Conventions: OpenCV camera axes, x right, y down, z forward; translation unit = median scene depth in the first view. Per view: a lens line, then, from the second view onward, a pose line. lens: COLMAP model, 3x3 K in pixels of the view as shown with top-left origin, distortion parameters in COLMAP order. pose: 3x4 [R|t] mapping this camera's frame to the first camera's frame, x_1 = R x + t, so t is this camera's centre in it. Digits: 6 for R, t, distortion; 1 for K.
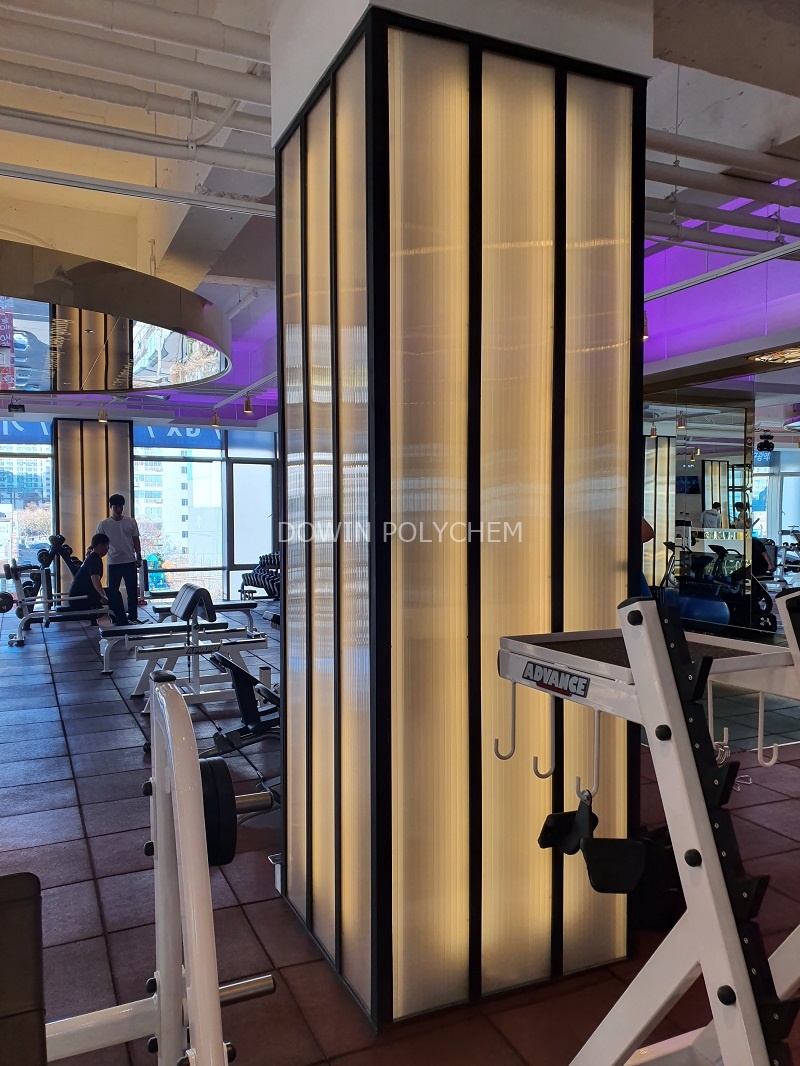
lens RADIAL K [[823.3, 0, 390.4], [0, 823.3, 544.0], [0, 0, 1]] dist [0.020031, 0.010368]
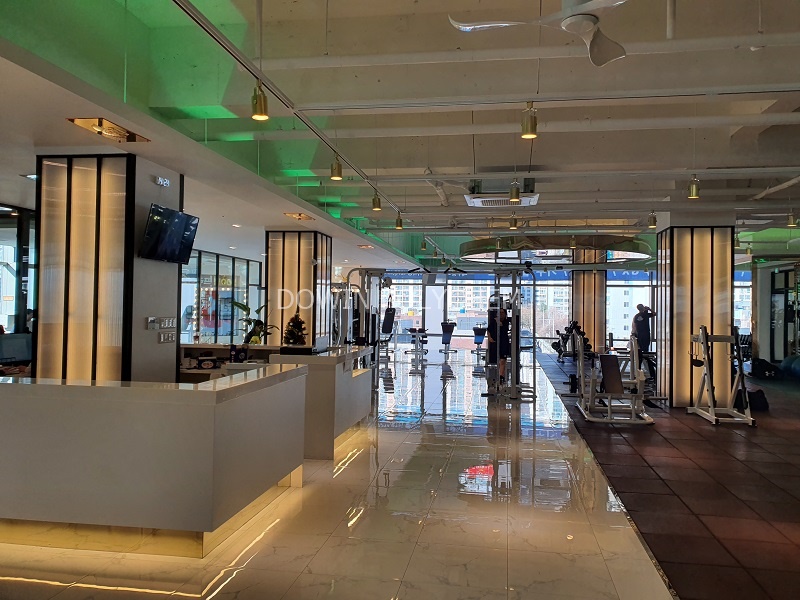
lens RADIAL K [[617.9, 0, 397.6], [0, 617.9, 295.3], [0, 0, 1]] dist [0.020031, 0.010368]
pose [[0.826432, 0.003706, -0.563024, 0.381229], [-0.039395, 0.997908, -0.051258, 0.061464], [0.561656, 0.064542, 0.824850, -1.633070]]
